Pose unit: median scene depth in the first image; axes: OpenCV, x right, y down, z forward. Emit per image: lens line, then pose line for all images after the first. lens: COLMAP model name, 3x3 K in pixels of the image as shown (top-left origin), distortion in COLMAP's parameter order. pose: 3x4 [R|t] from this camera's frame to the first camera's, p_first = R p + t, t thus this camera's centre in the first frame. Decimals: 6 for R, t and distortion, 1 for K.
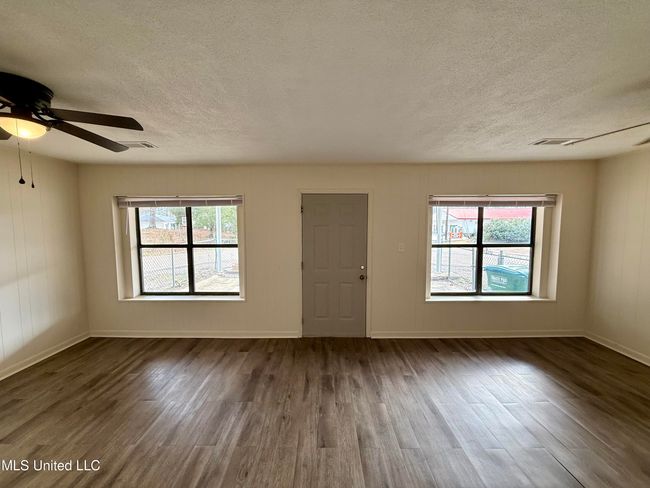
lens RADIAL K [[258.3, 0, 323.7], [0, 258.3, 244.7], [0, 0, 1]] dist [0.000821, 0.000490]
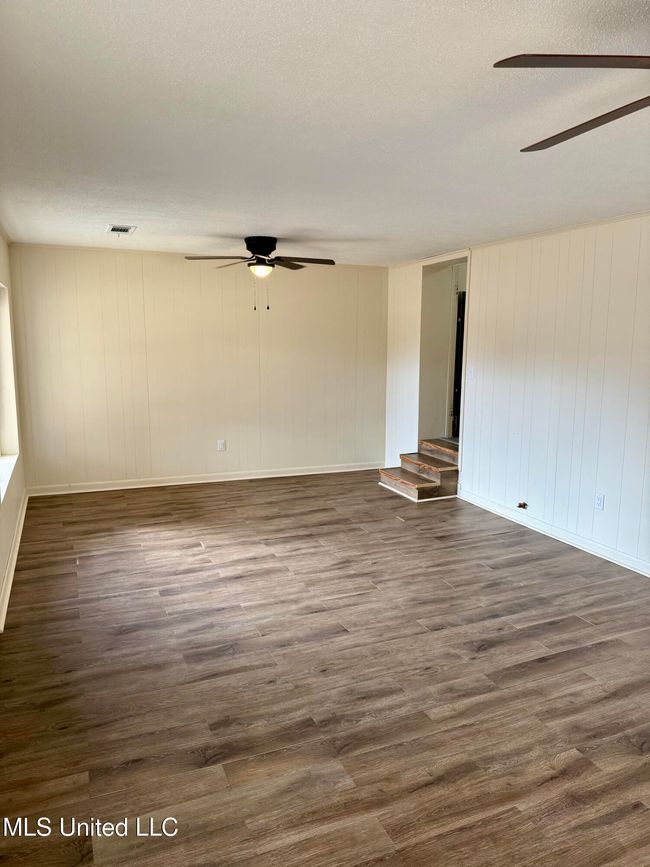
lens RADIAL K [[608.0, 0, 319.6], [0, 608.0, 430.4], [0, 0, 1]] dist [0.030920, -0.022411]
pose [[-0.387464, -0.143196, 0.910696, -1.098301], [0.073156, 0.979971, 0.185214, -0.097887], [-0.918978, 0.138387, -0.369228, 1.193213]]
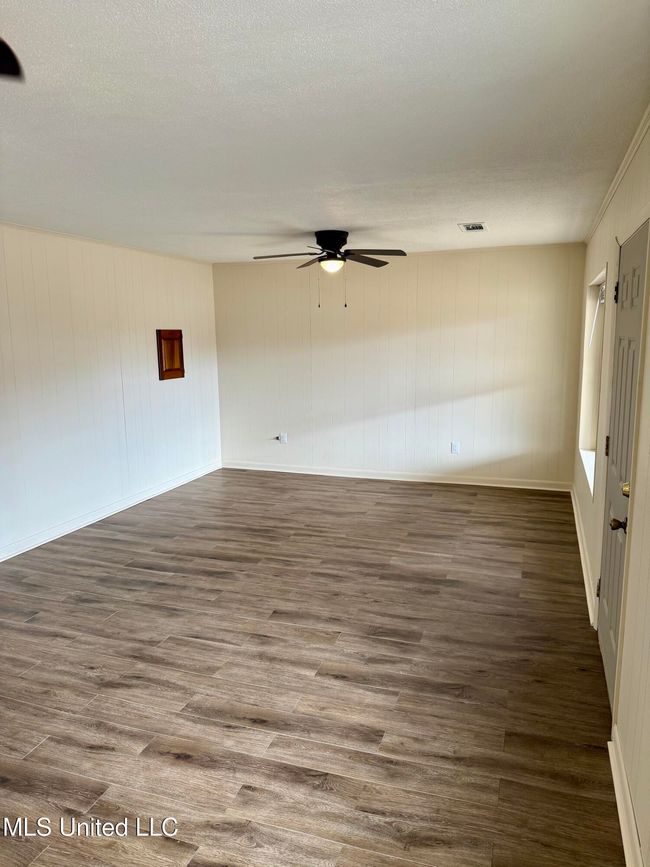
lens RADIAL K [[608.0, 0, 326.6], [0, 608.0, 431.2], [0, 0, 1]] dist [0.030920, -0.022411]
pose [[-0.328190, 0.159242, -0.931092, 1.187720], [-0.067241, 0.979249, 0.191180, -0.114120], [0.942215, 0.125351, -0.310672, 1.213499]]
